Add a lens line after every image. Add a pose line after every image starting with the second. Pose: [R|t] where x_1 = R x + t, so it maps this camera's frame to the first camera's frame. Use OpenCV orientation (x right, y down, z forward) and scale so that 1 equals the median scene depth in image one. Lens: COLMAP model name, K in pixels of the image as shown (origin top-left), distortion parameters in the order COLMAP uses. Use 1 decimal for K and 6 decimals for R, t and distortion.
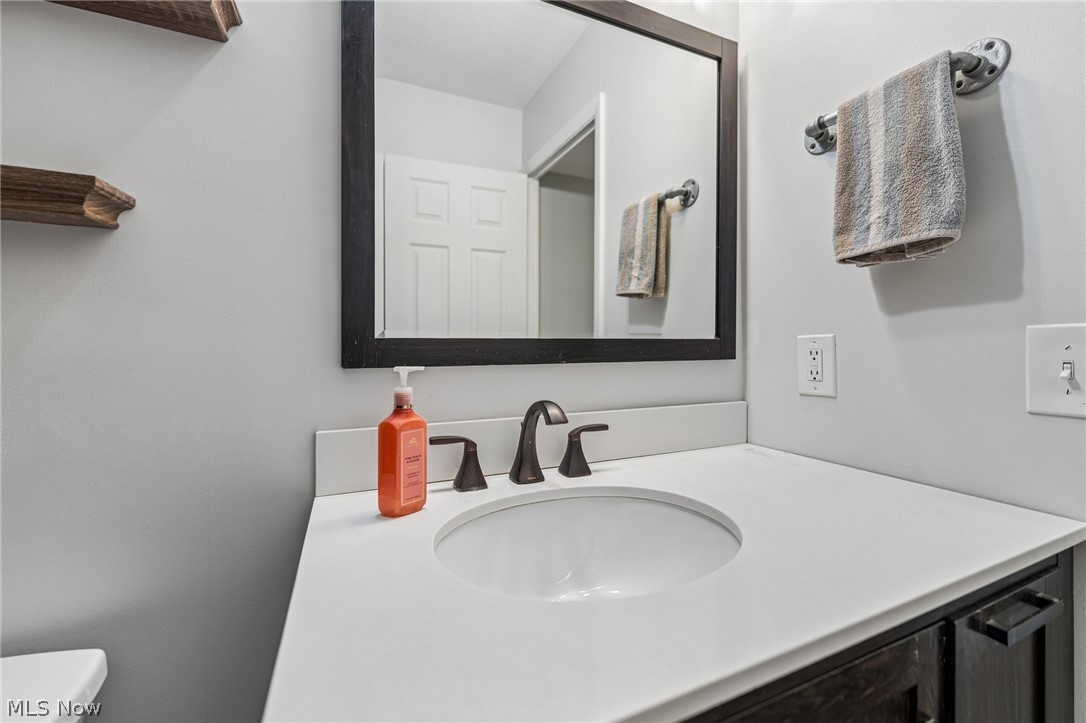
lens RADIAL K [[427.9, 0, 541.6], [0, 427.9, 344.3], [0, 0, 1]] dist [-0.000502, -0.000009]
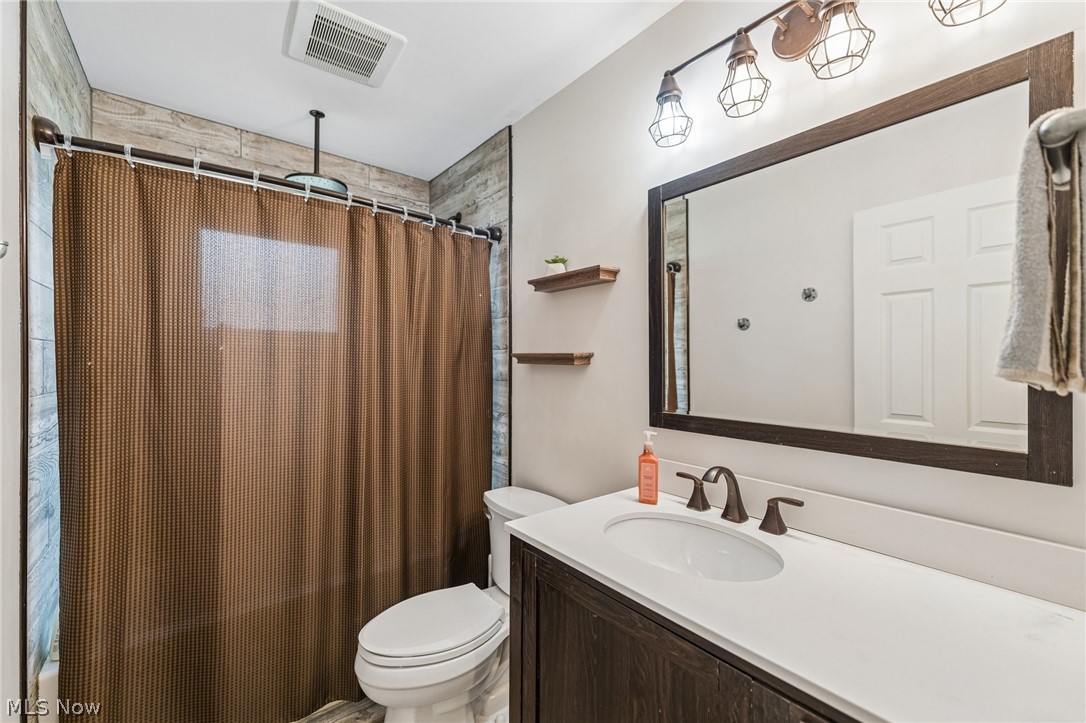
lens RADIAL K [[431.6, 0, 538.6], [0, 431.6, 362.7], [0, 0, 1]] dist [-0.000825, 0.000025]
pose [[0.278534, 0.009793, -0.960377, 1.149975], [-0.007436, 0.999940, 0.008039, -0.219740], [0.960398, 0.004903, 0.278590, -0.063970]]
